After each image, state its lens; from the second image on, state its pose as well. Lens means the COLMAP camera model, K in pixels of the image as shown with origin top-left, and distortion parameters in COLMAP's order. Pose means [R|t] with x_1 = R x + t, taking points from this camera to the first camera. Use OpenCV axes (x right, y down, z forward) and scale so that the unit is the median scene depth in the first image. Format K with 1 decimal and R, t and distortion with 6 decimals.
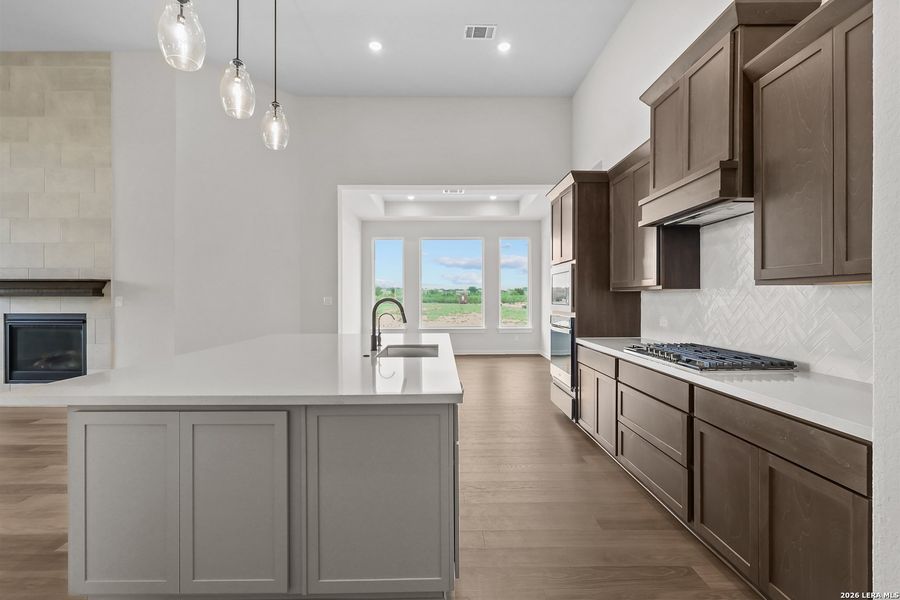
lens RADIAL K [[415.5, 0, 452.7], [0, 415.5, 300.9], [0, 0, 1]] dist [-0.007347, 0.003316]
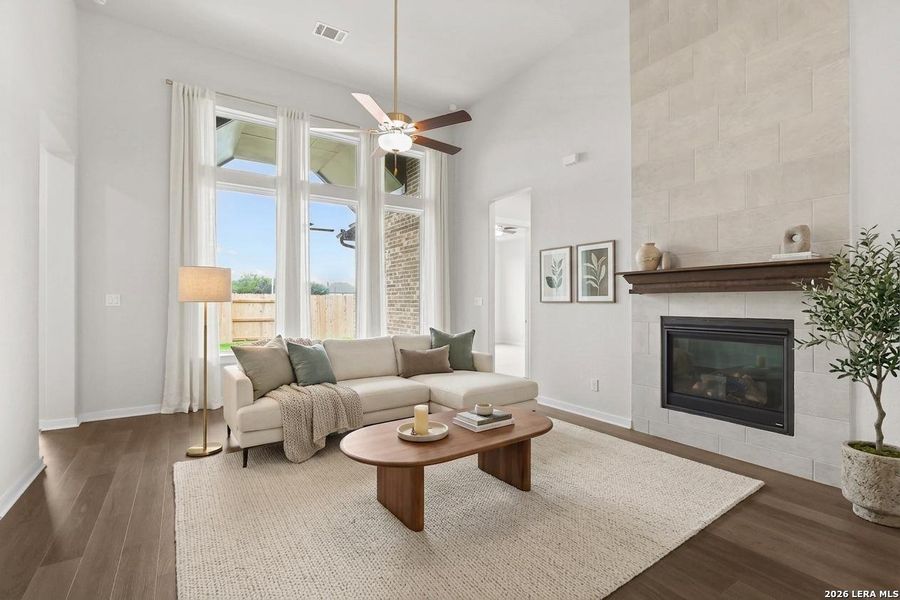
lens RADIAL K [[415.5, 0, 445.5], [0, 415.5, 300.3], [0, 0, 1]] dist [-0.007347, 0.003316]
pose [[0.531112, -0.005259, -0.847286, -0.805653], [-0.003573, 0.999958, -0.008446, 0.012275], [0.847294, 0.007513, 0.531070, 0.317758]]
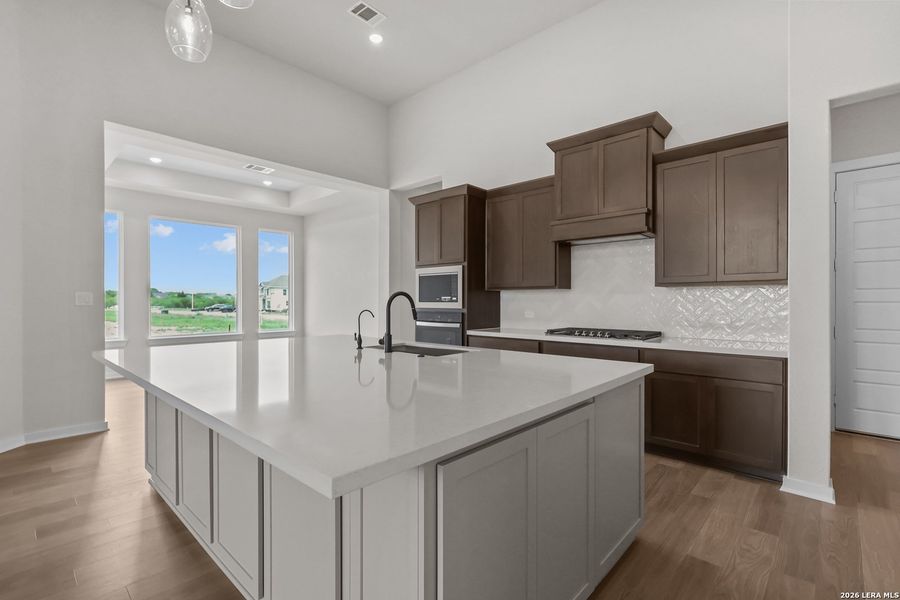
lens RADIAL K [[415.5, 0, 450.8], [0, 415.5, 304.3], [0, 0, 1]] dist [-0.007347, 0.003316]
pose [[0.690571, -0.004232, 0.723252, -0.565372], [0.003753, 0.999990, 0.002268, 0.014283], [-0.723255, 0.001148, 0.690581, 0.243591]]
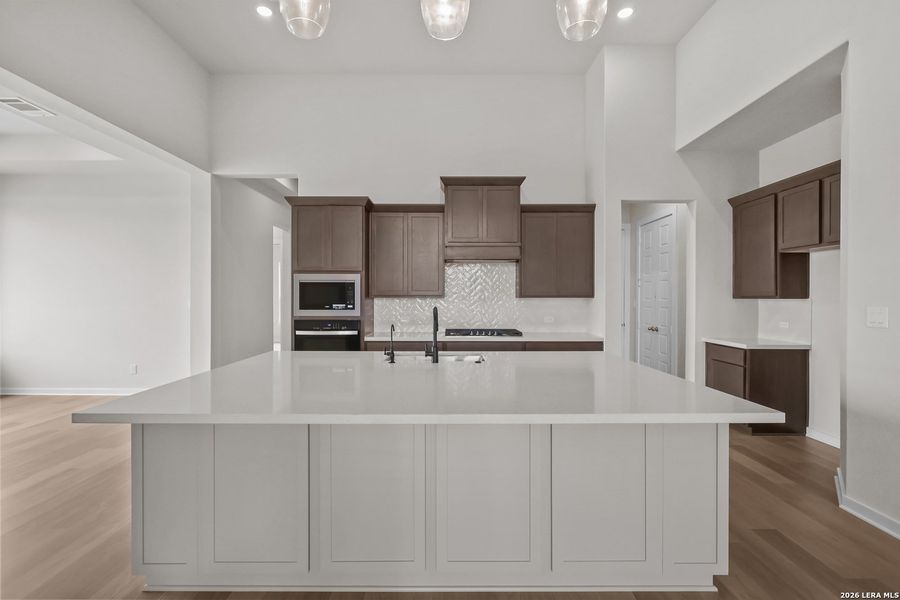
lens RADIAL K [[415.5, 0, 444.1], [0, 415.5, 299.2], [0, 0, 1]] dist [-0.007347, 0.003316]
pose [[0.023646, -0.005155, 0.999707, -0.893639], [0.004264, 0.999978, 0.005056, -0.024578], [-0.999711, 0.004143, 0.023667, 0.748797]]
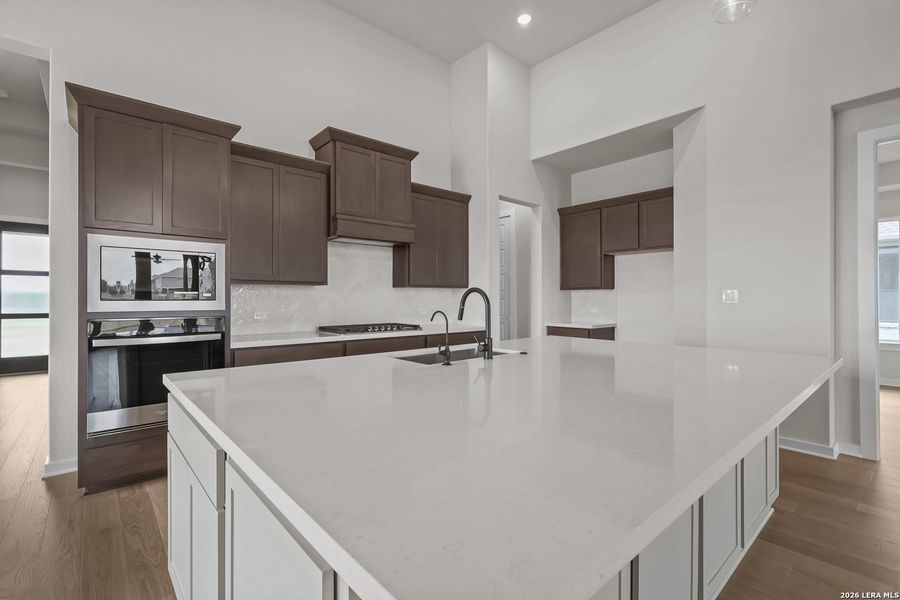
lens RADIAL K [[415.5, 0, 453.0], [0, 415.5, 298.2], [0, 0, 1]] dist [-0.007347, 0.003316]
pose [[-0.647545, 0.000094, 0.762027, -0.557368], [0.004495, 0.999983, 0.003696, 0.006239], [-0.762014, 0.005819, -0.647535, 1.190987]]
